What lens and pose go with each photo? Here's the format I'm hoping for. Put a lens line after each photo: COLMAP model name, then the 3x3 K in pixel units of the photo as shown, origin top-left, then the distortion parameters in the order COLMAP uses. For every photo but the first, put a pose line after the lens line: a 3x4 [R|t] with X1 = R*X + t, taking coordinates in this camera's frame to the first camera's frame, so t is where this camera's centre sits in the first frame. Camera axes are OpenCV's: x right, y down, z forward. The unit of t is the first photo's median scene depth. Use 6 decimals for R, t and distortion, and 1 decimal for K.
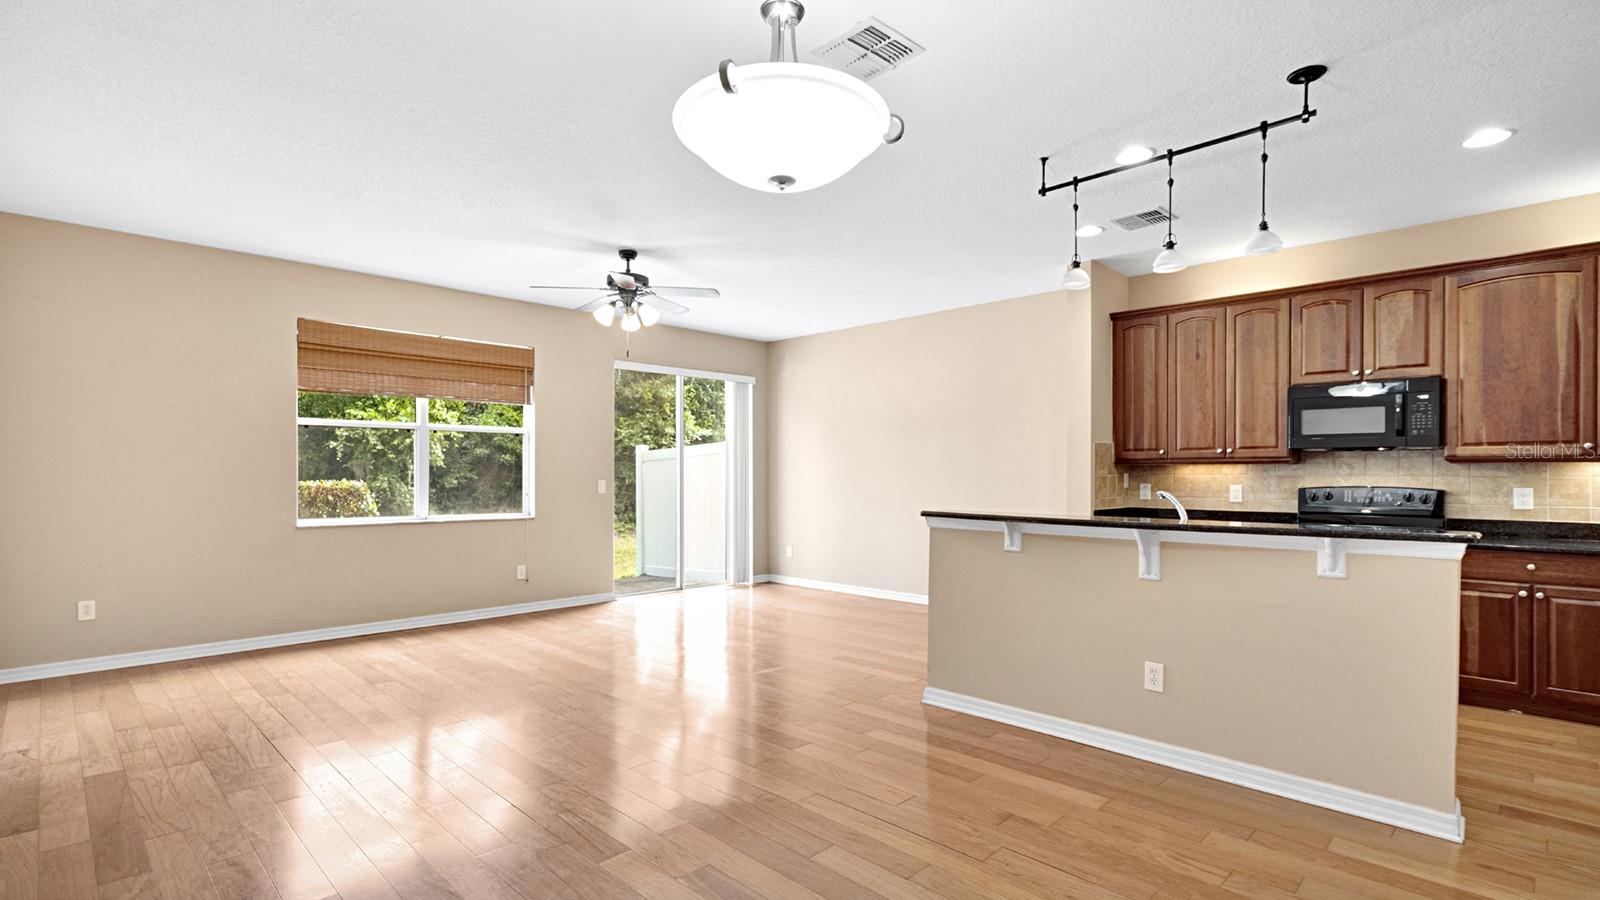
lens RADIAL K [[744.5, 0, 792.0], [0, 744.5, 475.3], [0, 0, 1]] dist [-0.004406, 0.002417]
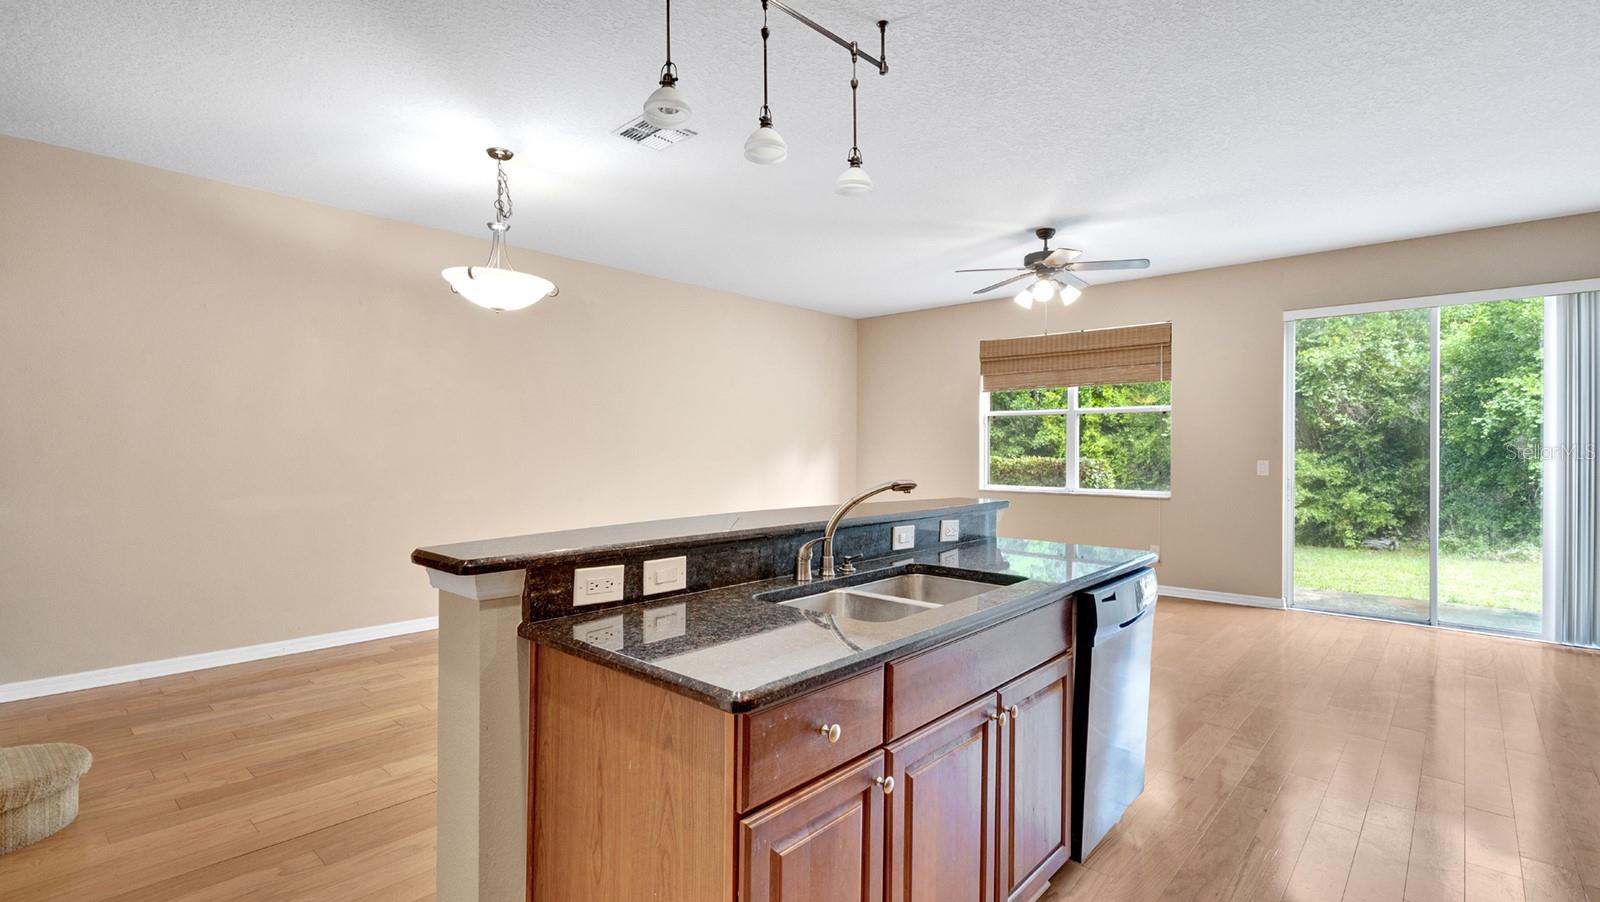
lens RADIAL K [[727.3, 0, 809.5], [0, 727.3, 453.0], [0, 0, 1]] dist [-0.011261, -0.000547]
pose [[0.030375, 0.004148, -0.999530, 0.688062], [-0.007283, 0.999966, 0.003929, -0.001731], [0.999512, 0.007160, 0.030404, 0.604304]]
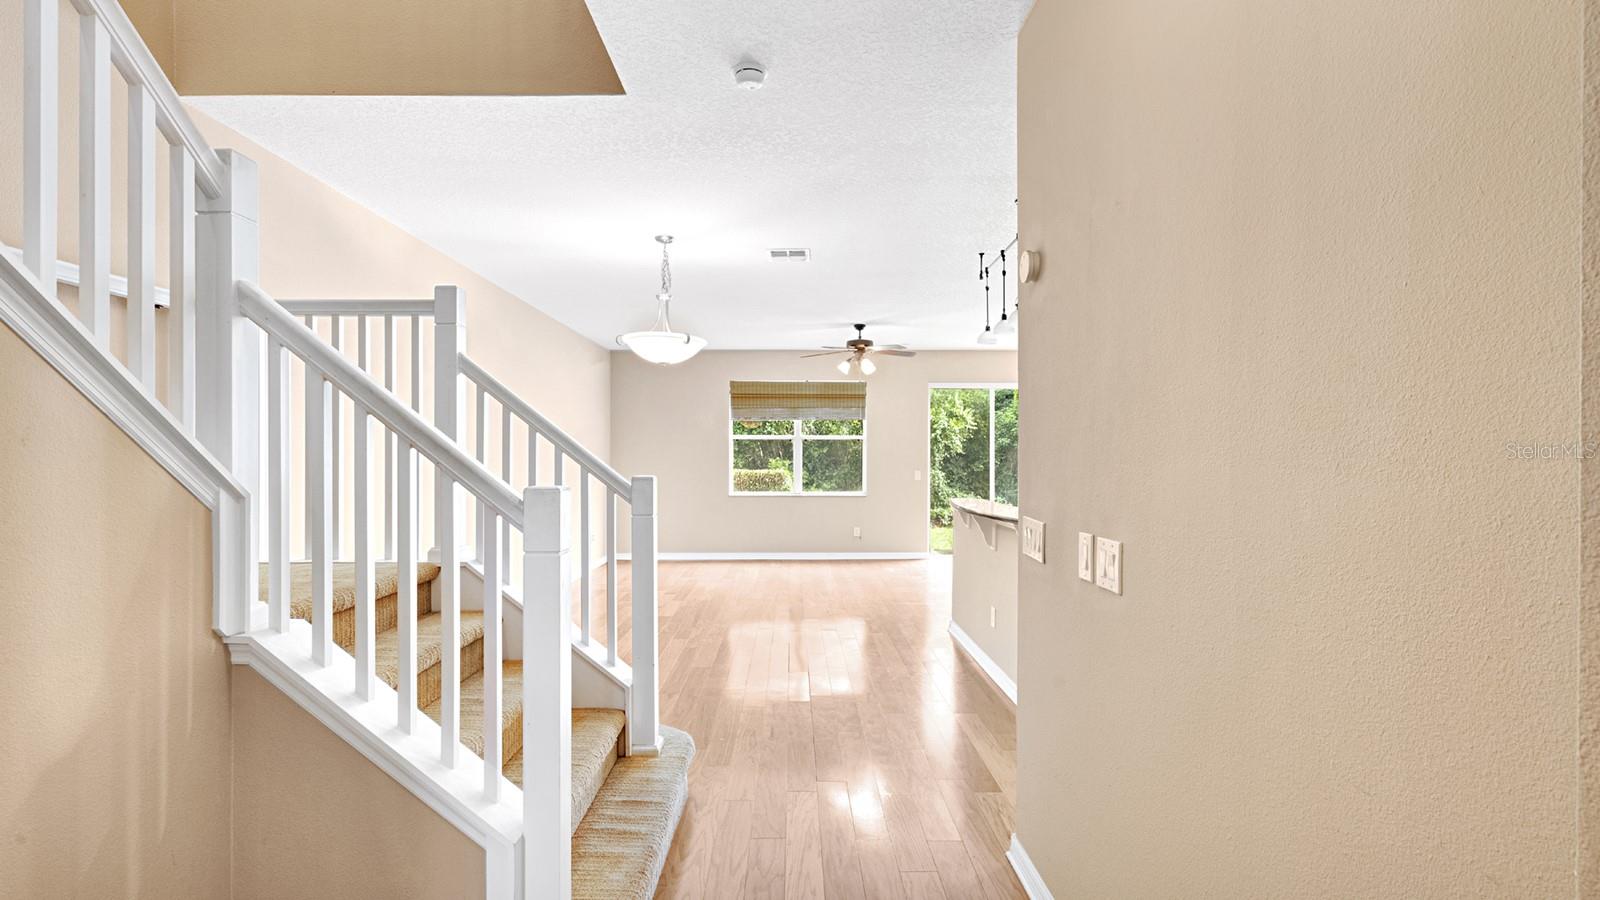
lens RADIAL K [[744.5, 0, 799.0], [0, 744.5, 457.8], [0, 0, 1]] dist [-0.004406, 0.002417]
pose [[0.706039, -0.002060, -0.708170, 0.731373], [0.002834, 0.999996, -0.000084, -0.021071], [0.708167, -0.001948, 0.706042, -0.175974]]
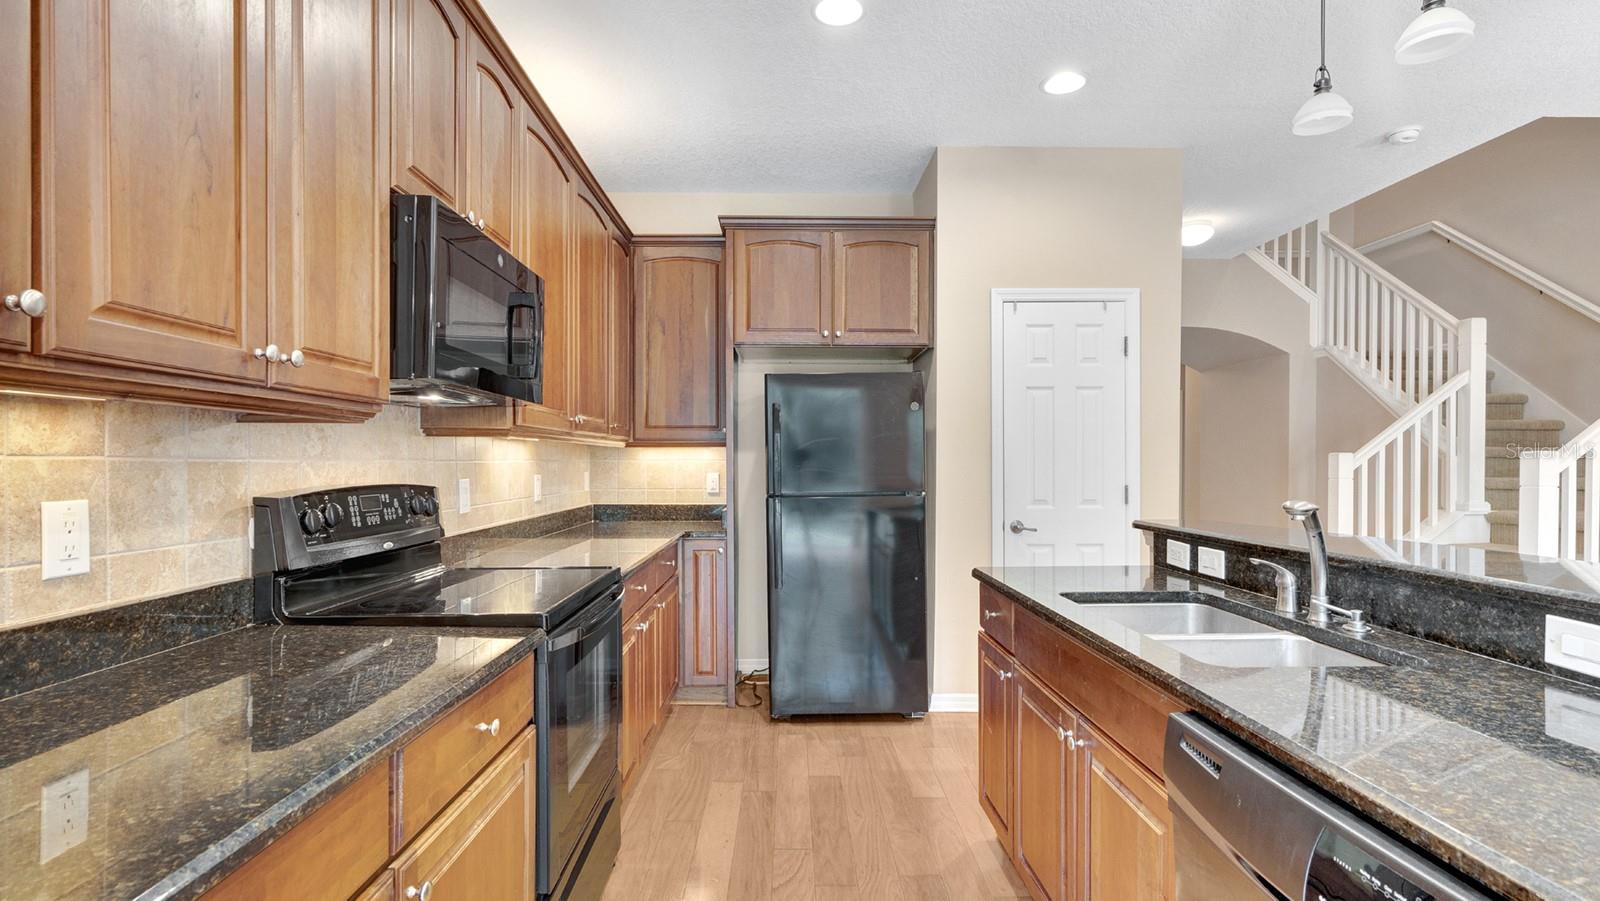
lens RADIAL K [[744.5, 0, 785.6], [0, 744.5, 464.2], [0, 0, 1]] dist [-0.004406, 0.002417]
pose [[-0.708231, -0.006304, 0.705953, 0.274447], [-0.003656, 0.999979, 0.005261, 0.000066], [-0.705972, 0.001145, -0.708239, 0.968343]]
